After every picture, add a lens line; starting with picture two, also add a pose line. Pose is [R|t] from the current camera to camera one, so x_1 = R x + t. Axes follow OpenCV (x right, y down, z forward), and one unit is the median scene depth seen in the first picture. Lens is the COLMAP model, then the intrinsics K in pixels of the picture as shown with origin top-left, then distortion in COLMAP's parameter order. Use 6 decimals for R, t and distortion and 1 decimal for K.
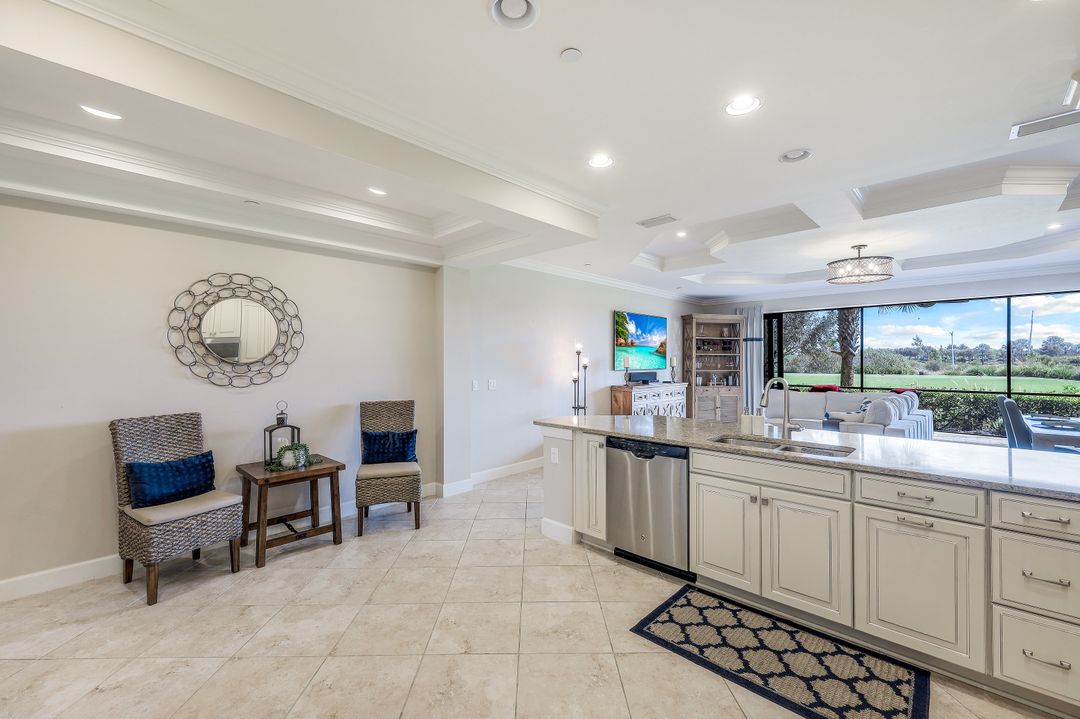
lens RADIAL K [[440.6, 0, 539.1], [0, 440.6, 358.7], [0, 0, 1]] dist [-0.001740, 0.000570]
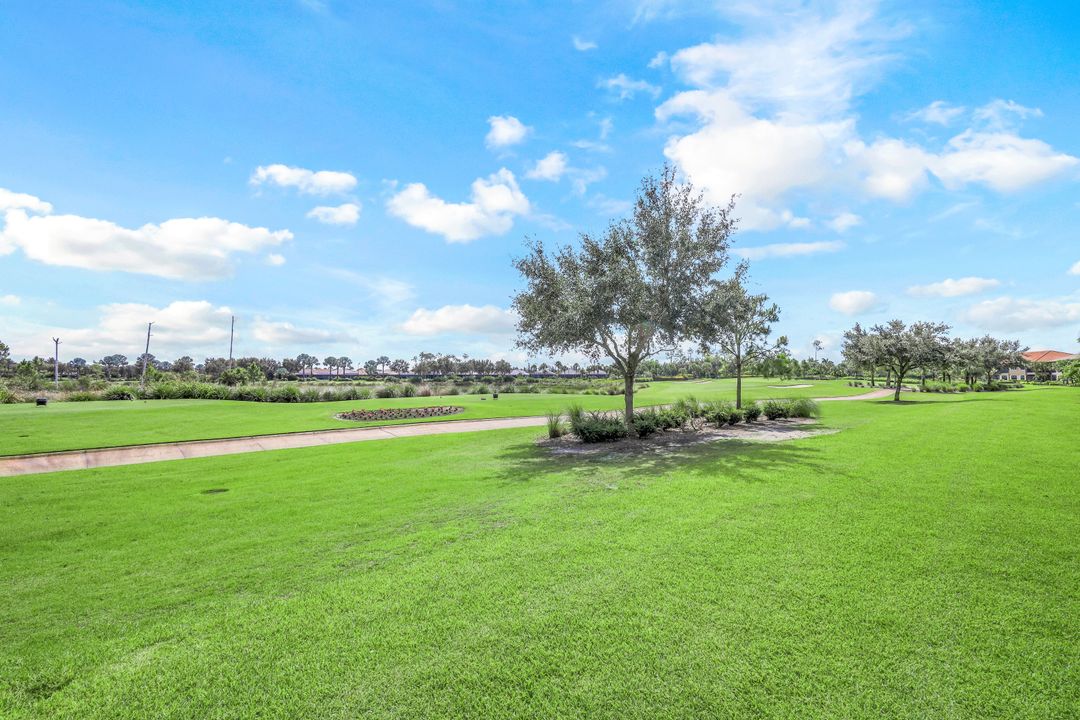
lens RADIAL K [[466.0, 0, 540.0], [0, 466.0, 360.0], [0, 0, 1]] dist [0.000839, 0.000149]
pose [[-0.010769, 0.037320, 0.999245, 3.161043], [-0.005581, 0.999285, -0.037382, 0.017414], [-0.999926, -0.005980, -0.010553, 4.200358]]
